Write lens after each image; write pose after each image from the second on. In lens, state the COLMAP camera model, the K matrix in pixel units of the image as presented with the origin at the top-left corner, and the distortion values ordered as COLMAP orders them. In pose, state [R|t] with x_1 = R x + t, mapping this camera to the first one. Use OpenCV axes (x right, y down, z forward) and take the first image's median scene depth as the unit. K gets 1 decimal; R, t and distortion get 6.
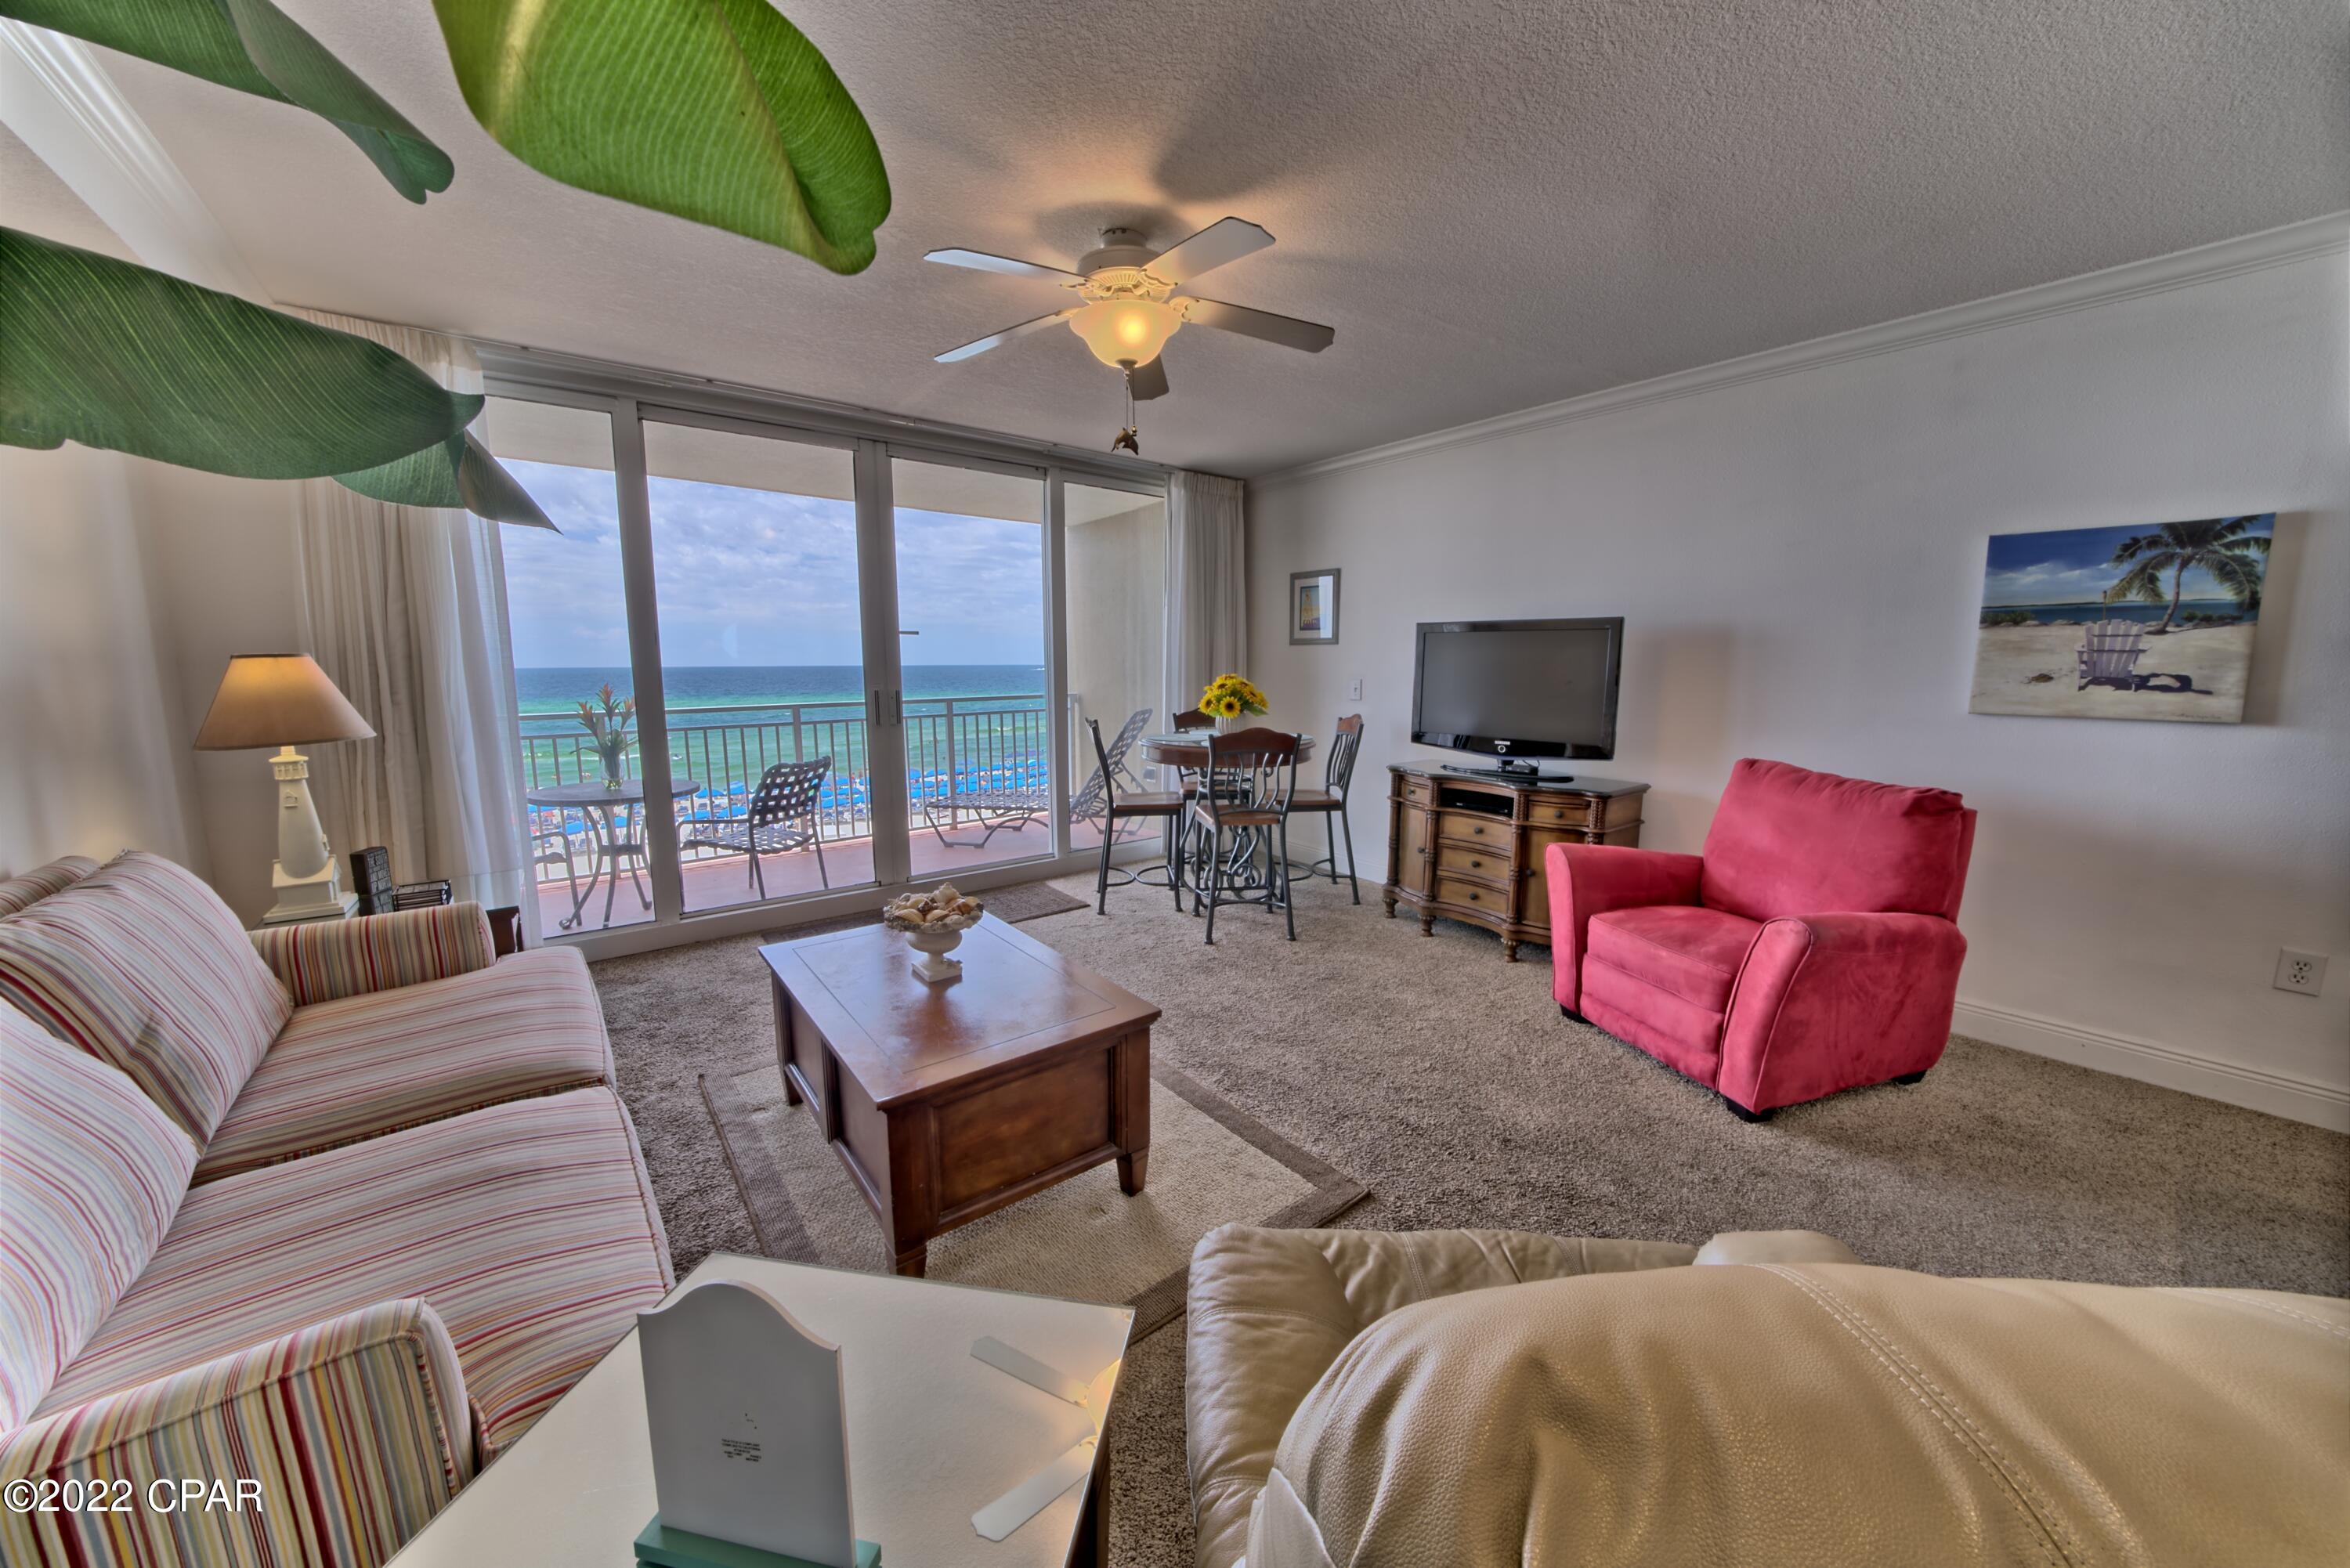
lens RADIAL K [[812.1, 0, 1179.1], [0, 812.1, 780.0], [0, 0, 1]] dist [-0.025242, 0.003745]
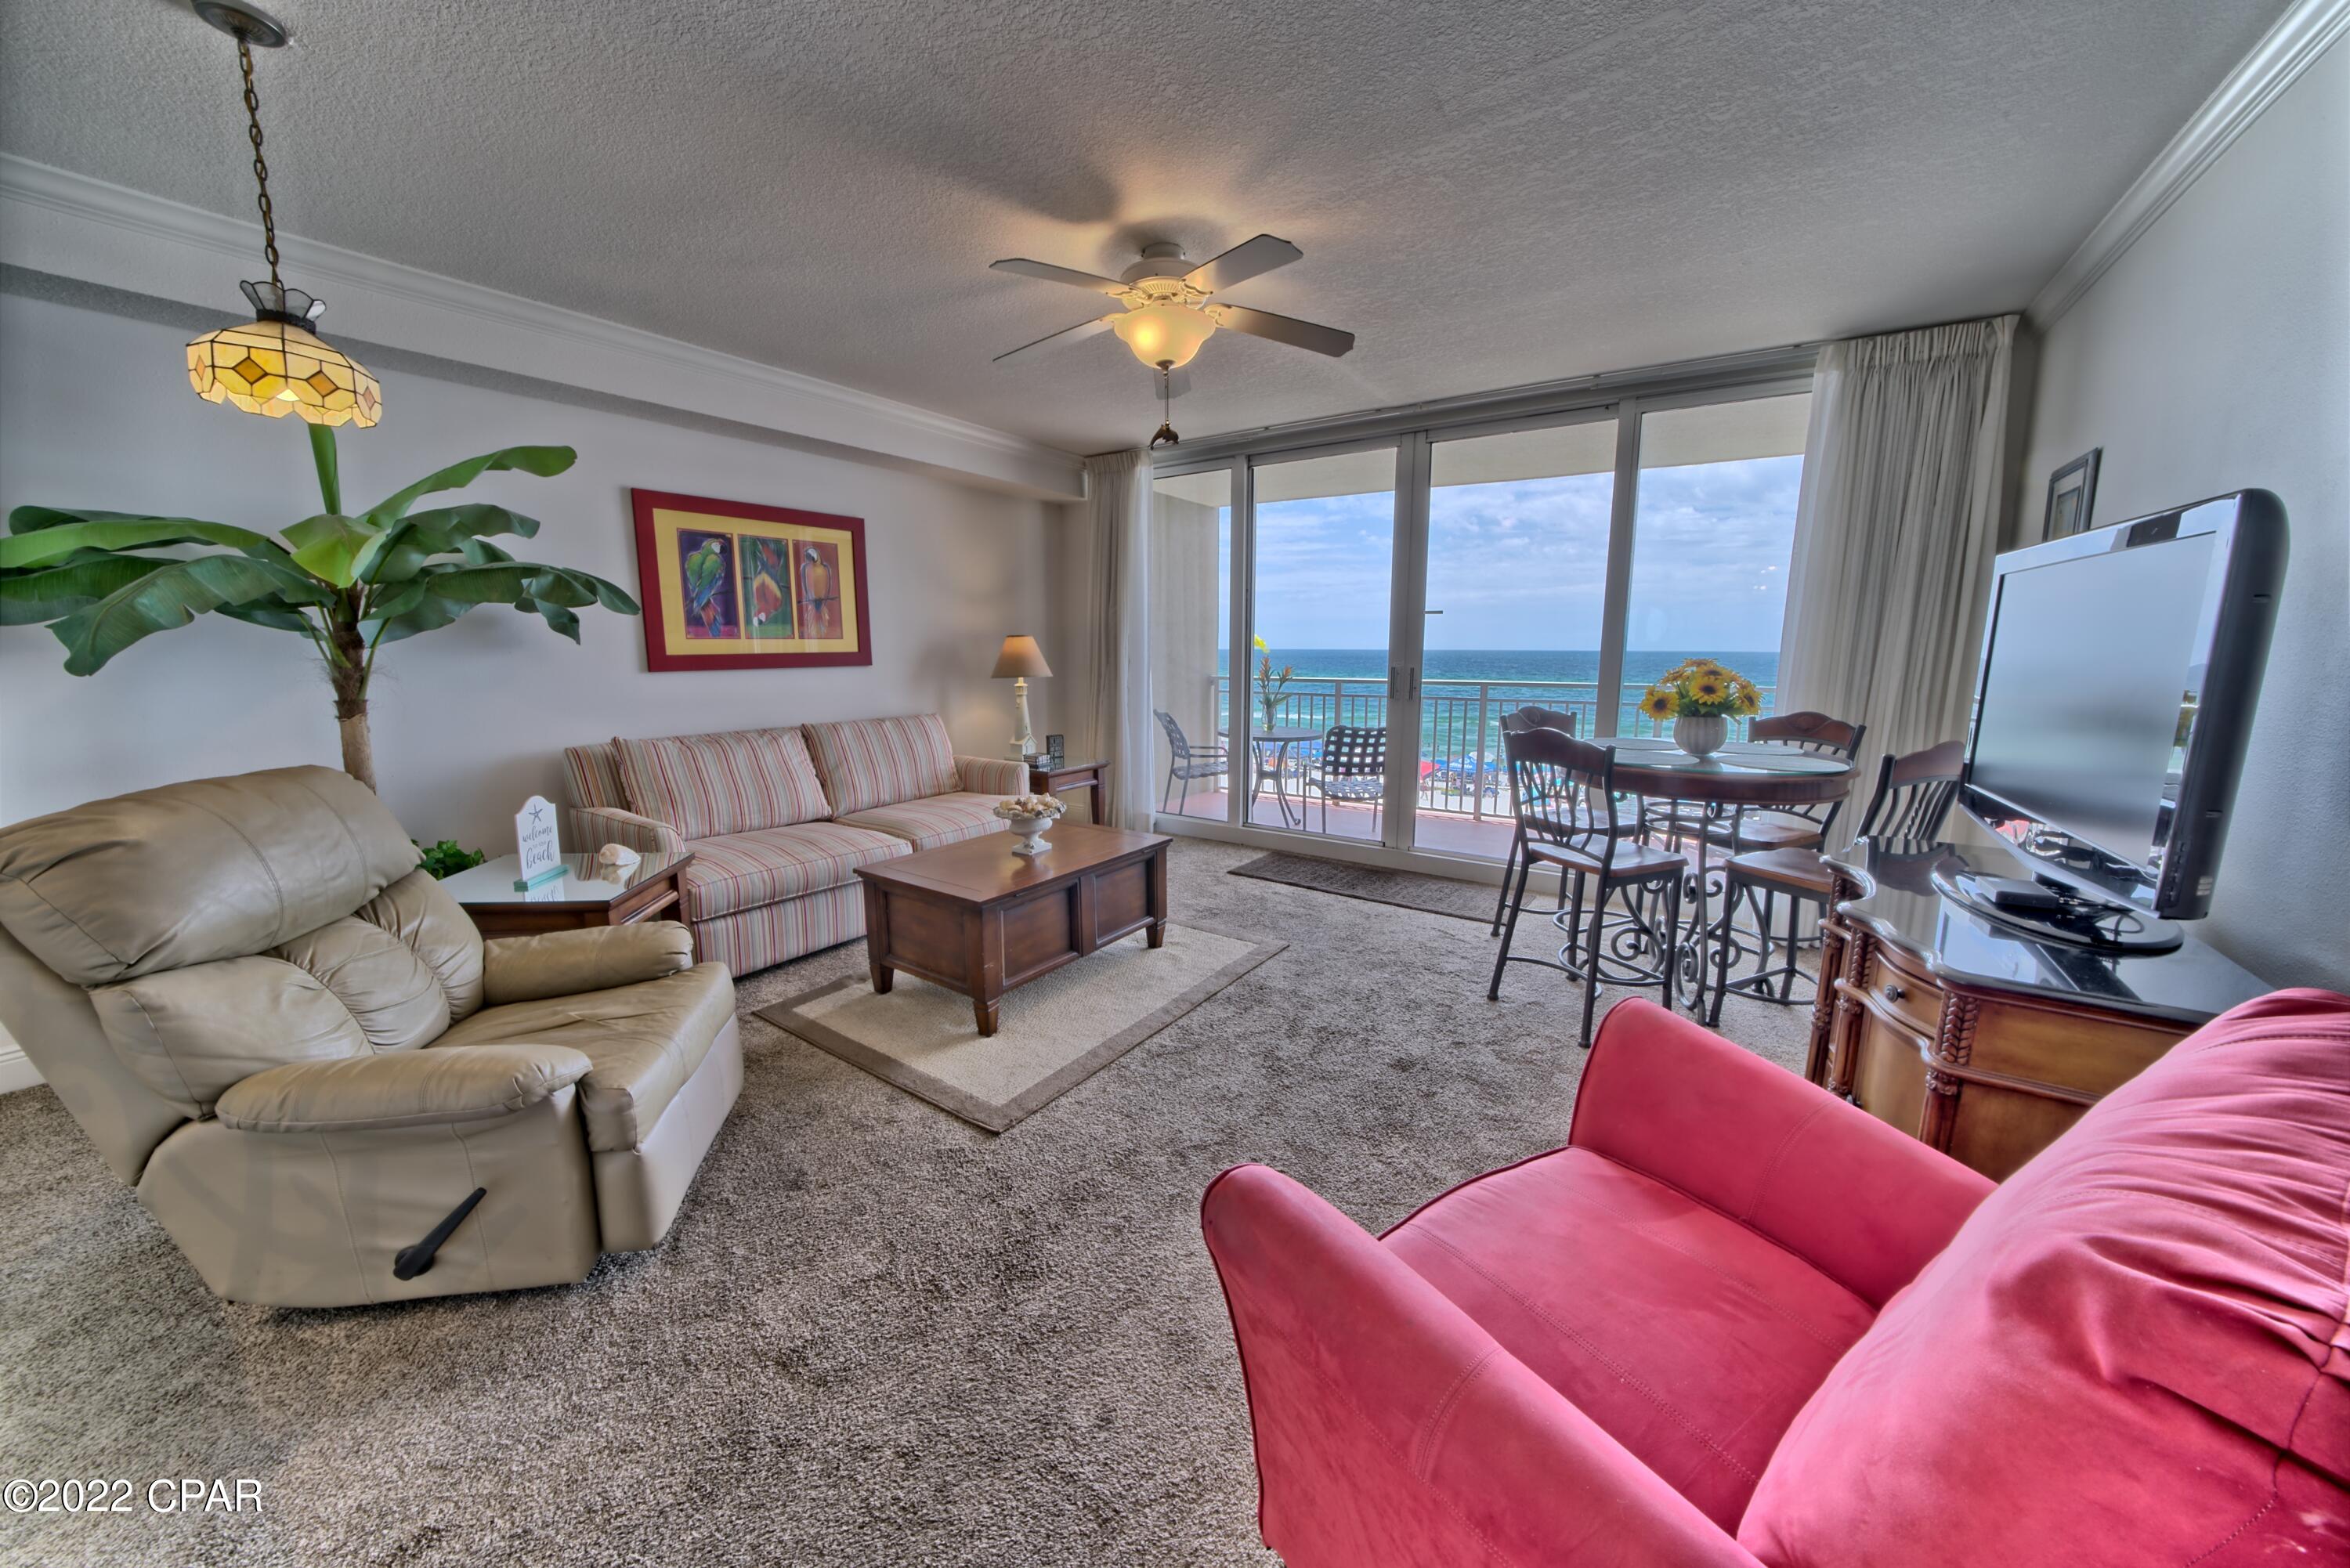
lens RADIAL K [[812.1, 0, 1179.1], [0, 812.1, 780.0], [0, 0, 1]] dist [-0.025242, 0.003745]
pose [[0.281880, 0.157423, -0.946447, 0.628365], [-0.140808, 0.982554, 0.121492, -0.055520], [0.949061, 0.099021, 0.299129, 0.436861]]
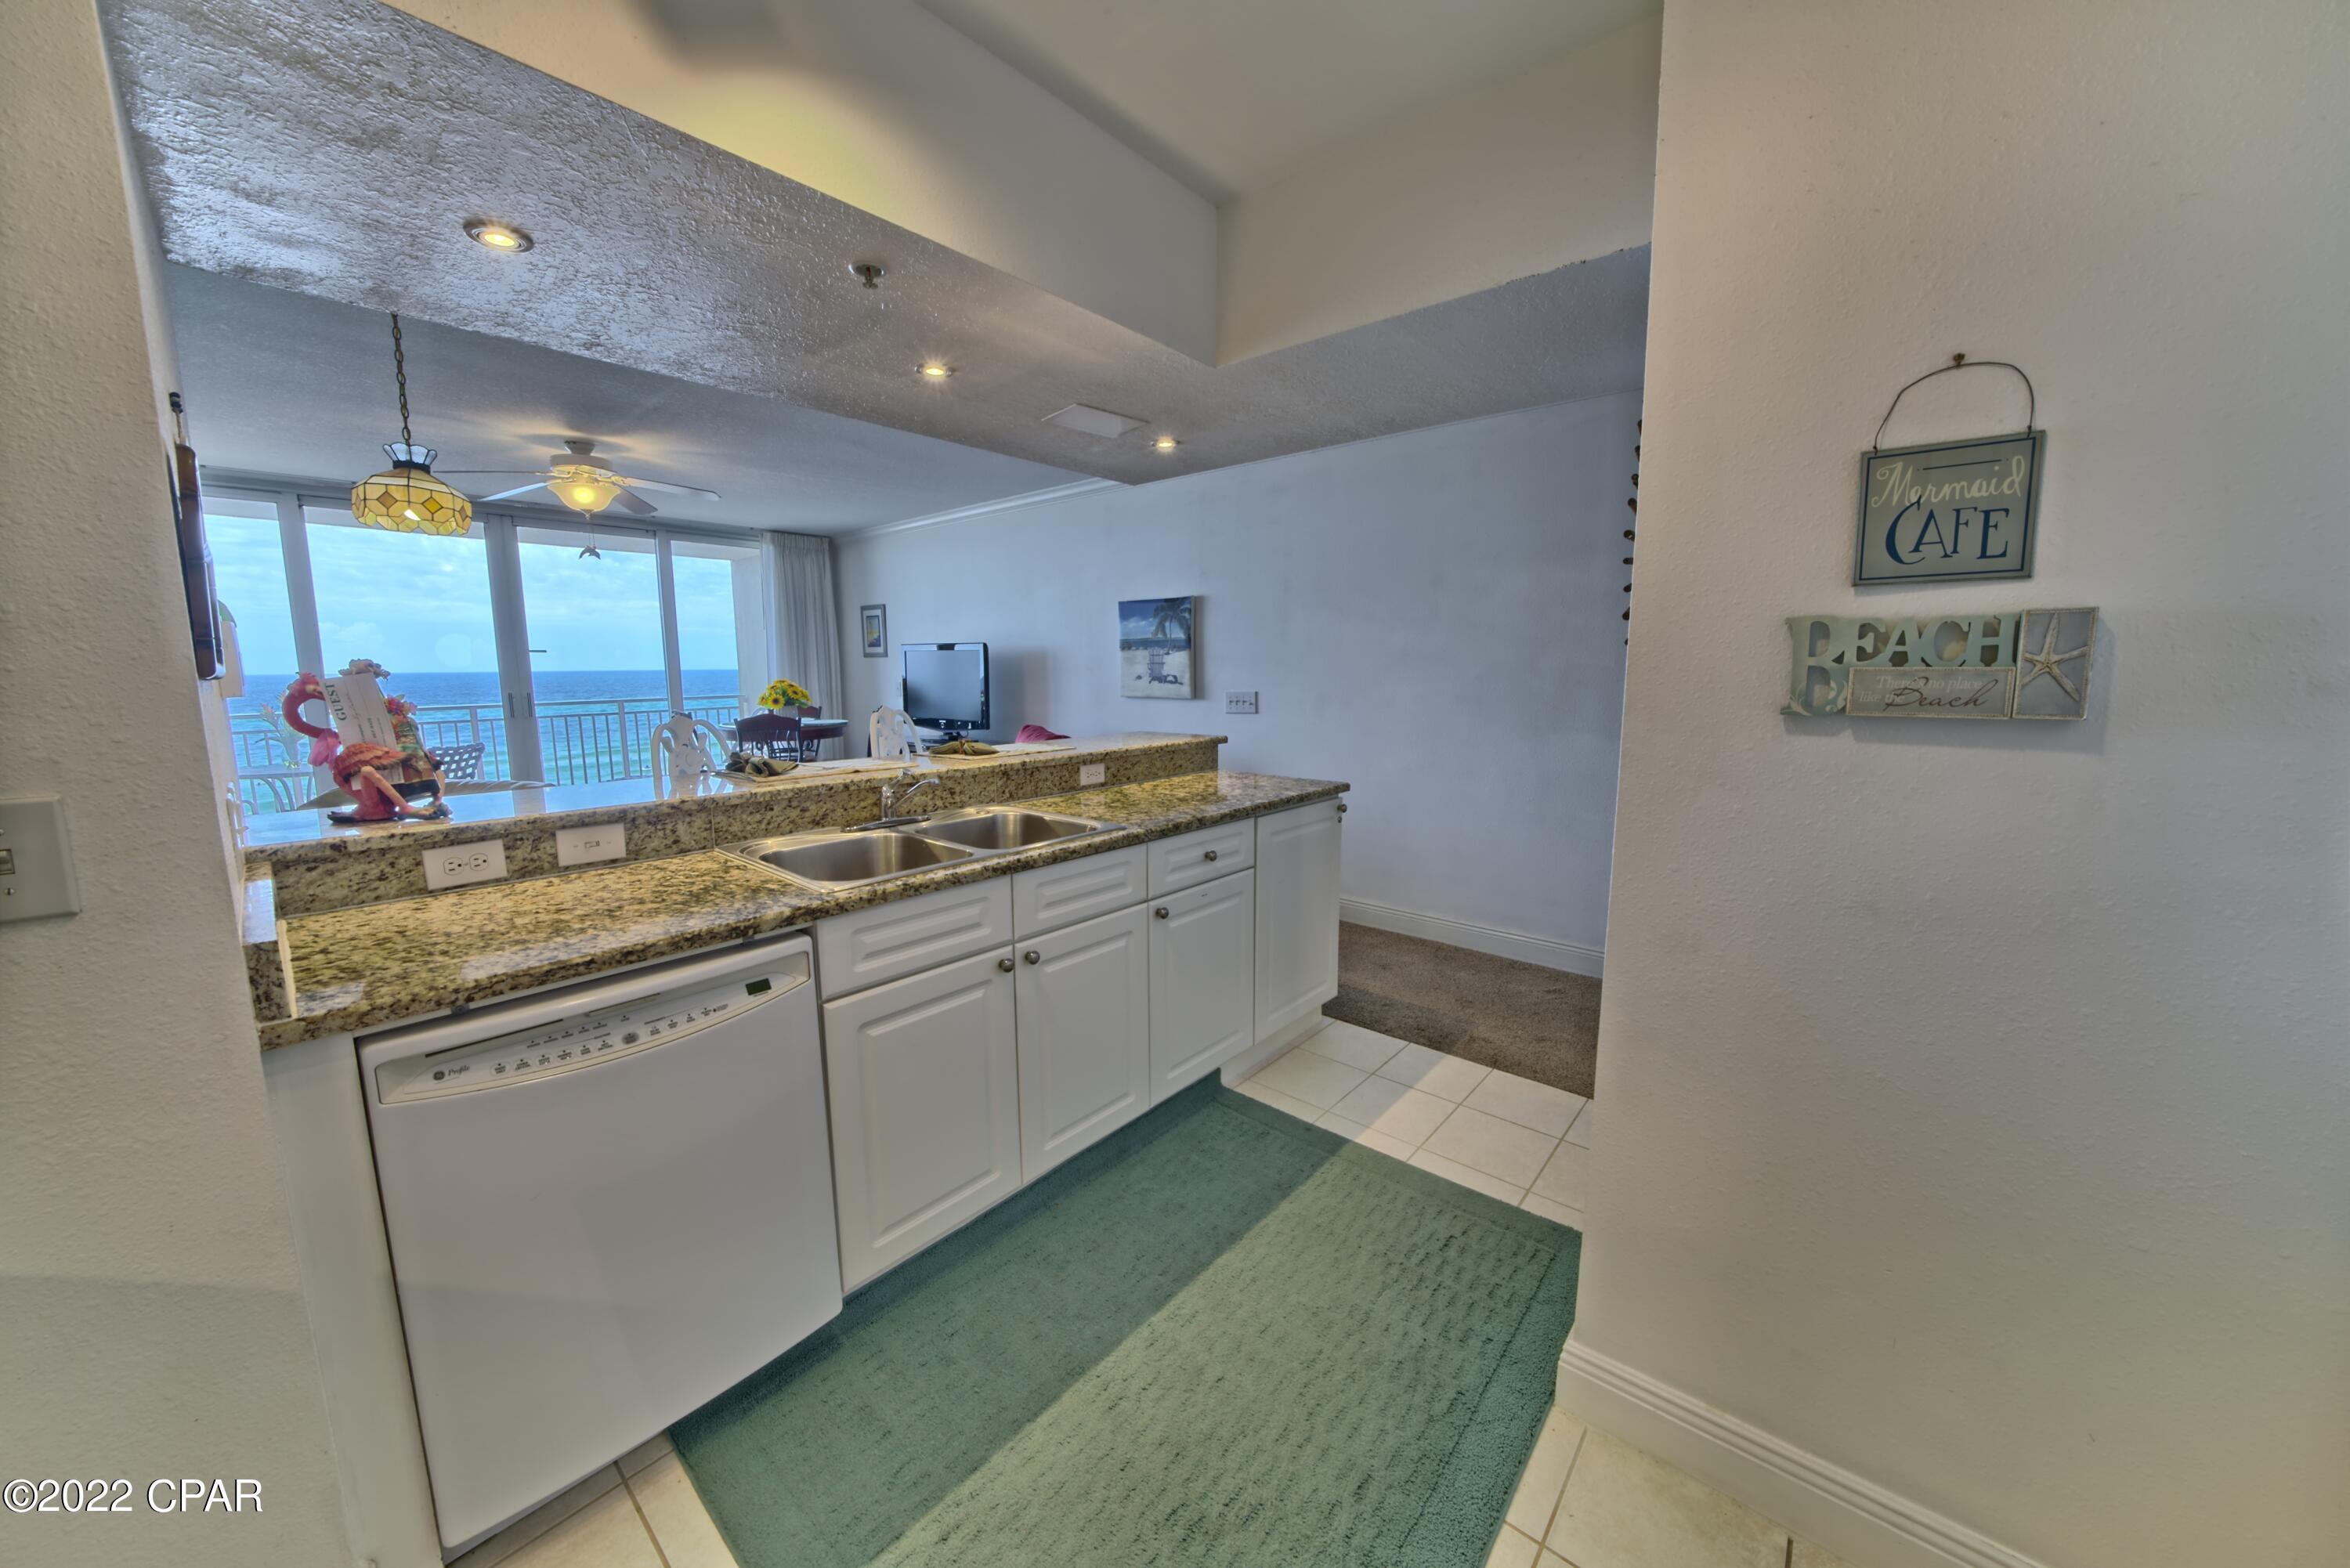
lens RADIAL K [[819.0, 0, 1181.9], [0, 819.0, 775.6], [0, 0, 1]] dist [-0.015706, -0.000124]
pose [[0.984031, -0.026405, 0.176028, 0.540165], [0.028207, 0.999572, -0.007745, 0.078951], [-0.175748, 0.012586, 0.984355, -0.602639]]
